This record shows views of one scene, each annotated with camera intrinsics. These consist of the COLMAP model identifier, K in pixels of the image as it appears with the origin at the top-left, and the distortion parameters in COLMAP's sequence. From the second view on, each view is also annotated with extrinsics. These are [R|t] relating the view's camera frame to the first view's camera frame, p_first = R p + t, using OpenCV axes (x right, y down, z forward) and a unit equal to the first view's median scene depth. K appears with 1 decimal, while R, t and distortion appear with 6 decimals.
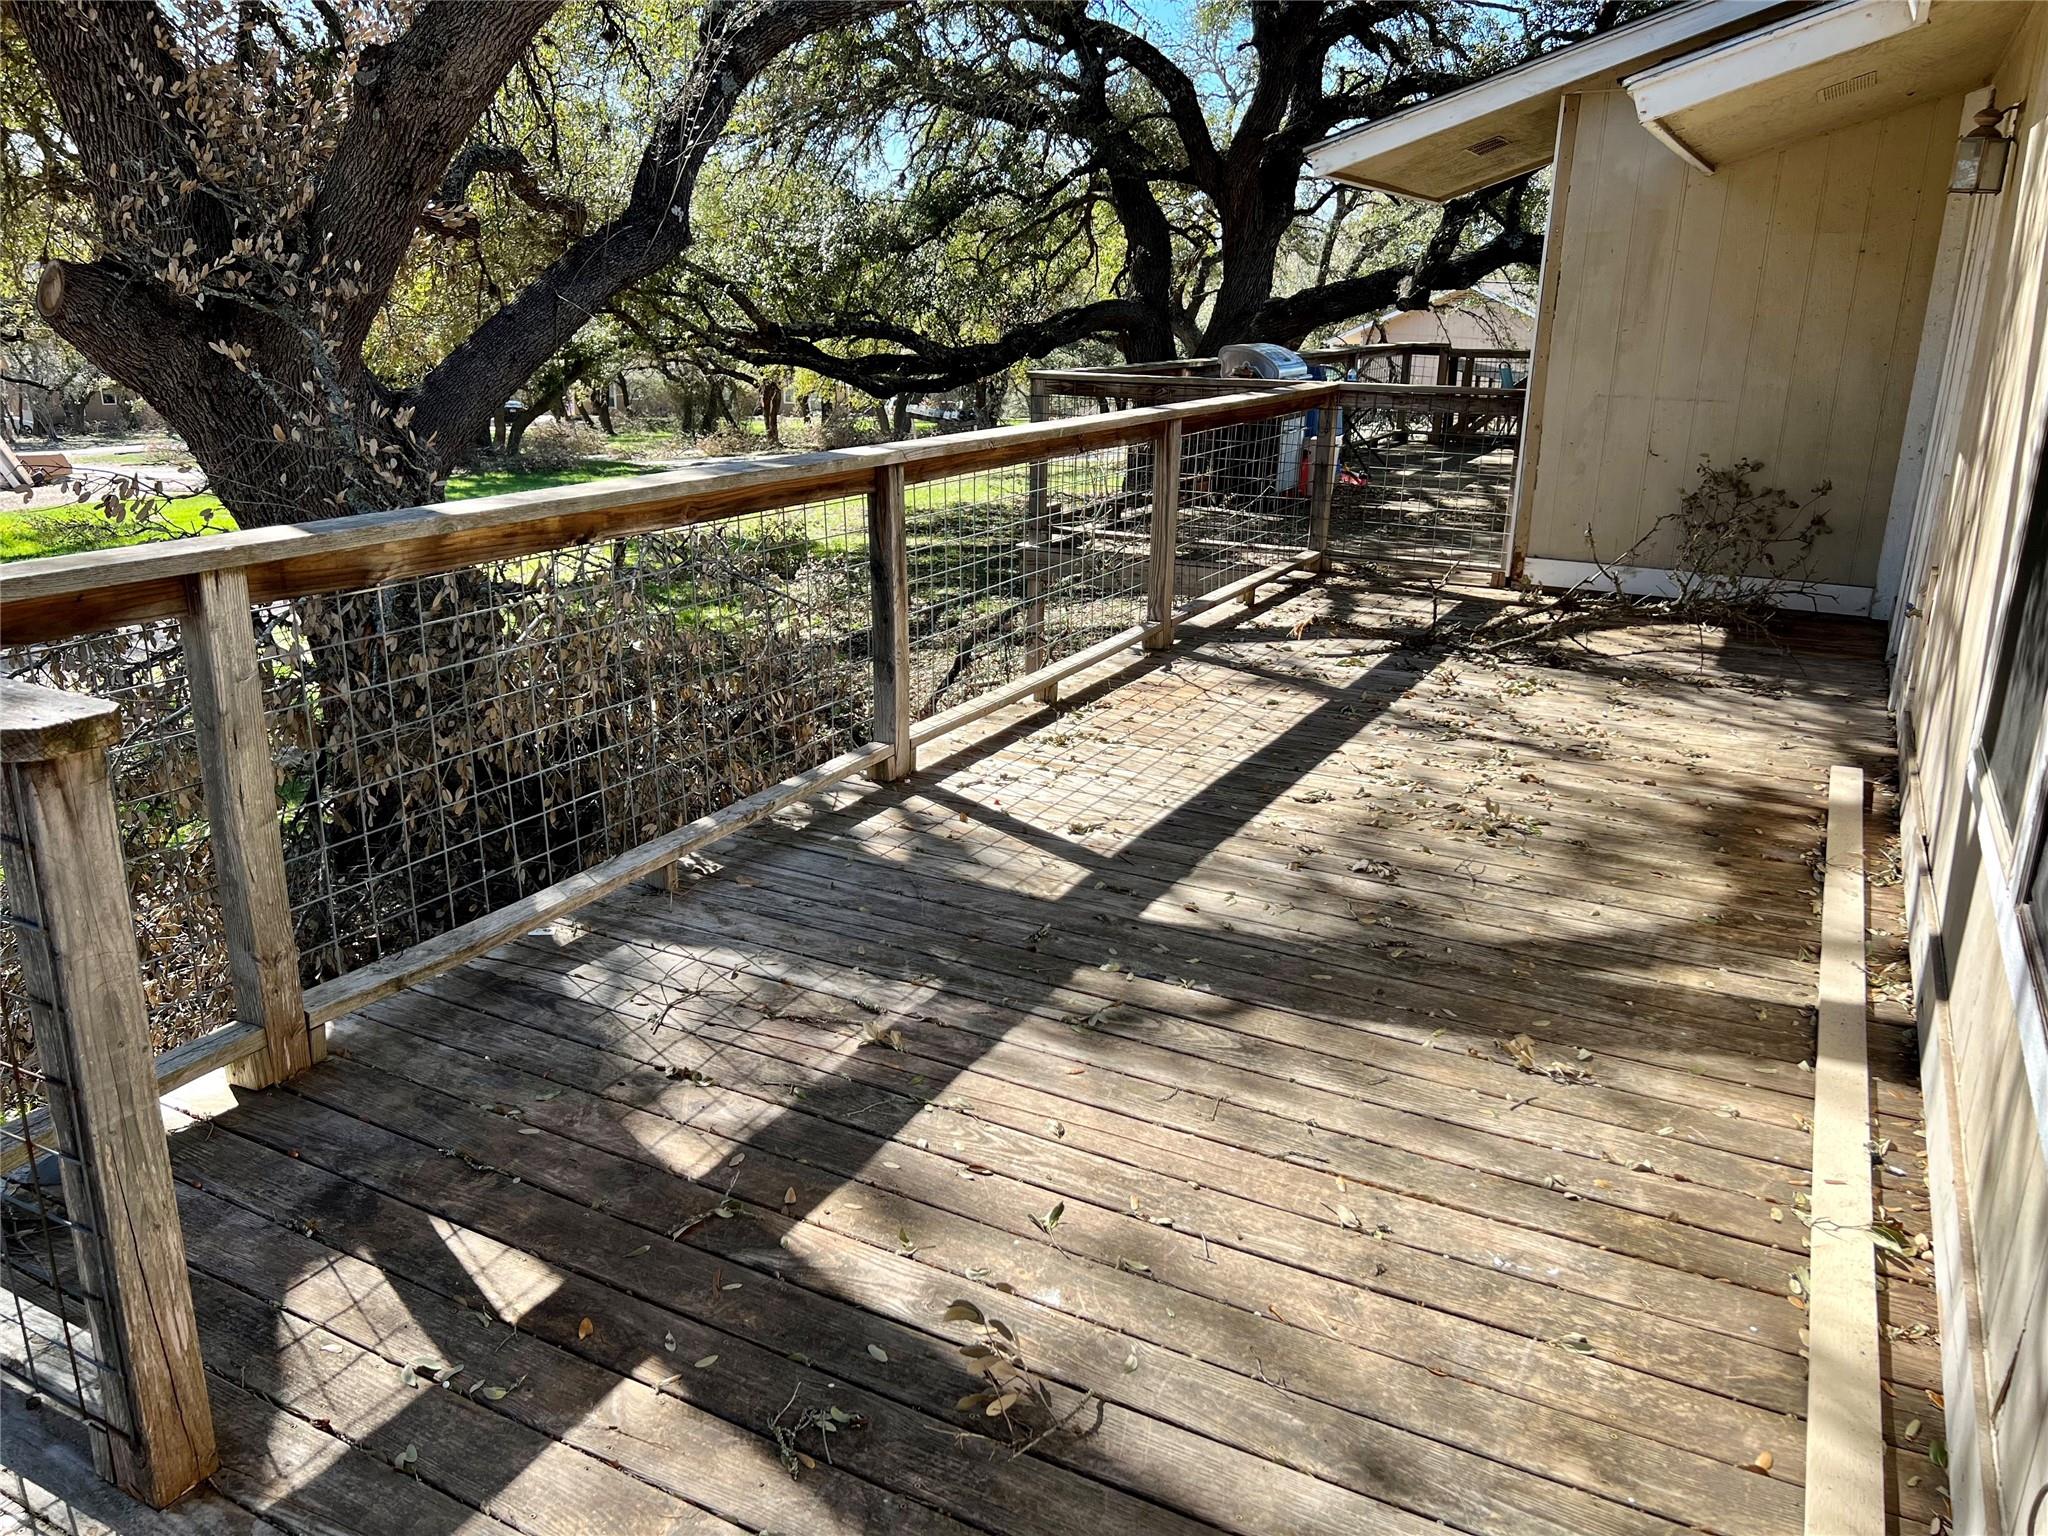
lens RADIAL K [[1546.7, 0, 1024.0], [0, 1546.7, 755.1], [0, 0, 1]] dist [0.043669, -0.034082]
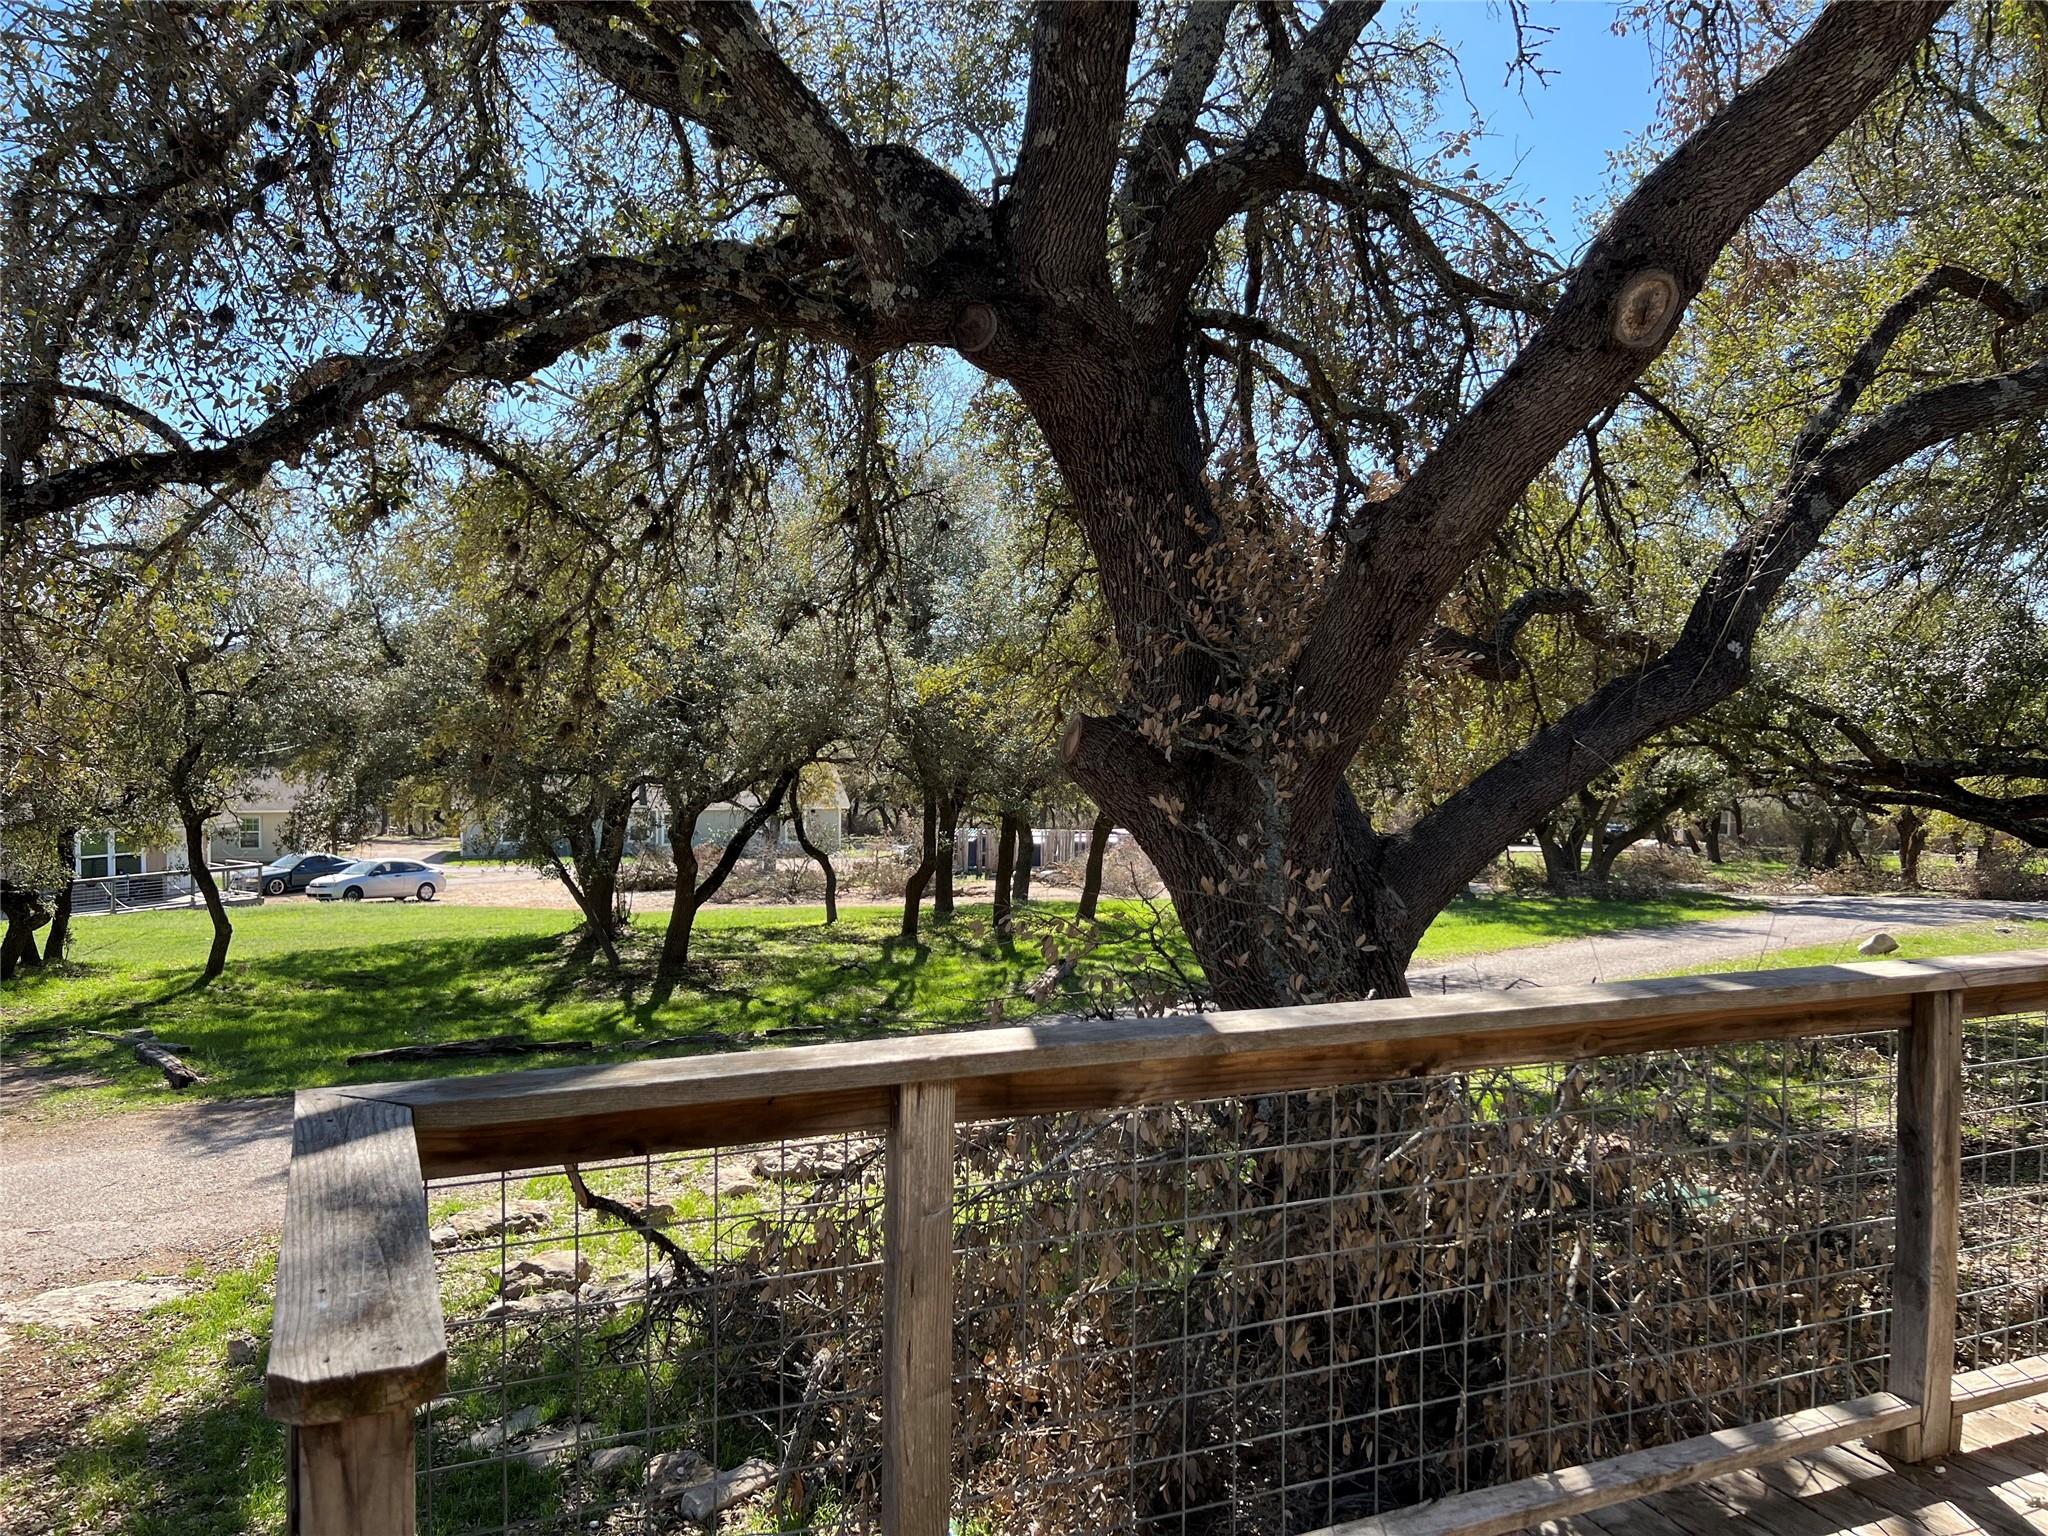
lens RADIAL K [[1546.7, 0, 1015.0], [0, 1546.7, 780.8], [0, 0, 1]] dist [0.043669, -0.034082]
pose [[0.776533, 0.025509, -0.629560, 0.027699], [-0.180386, 0.966358, -0.183341, -0.064979], [0.603704, 0.255934, 0.755010, 0.170008]]
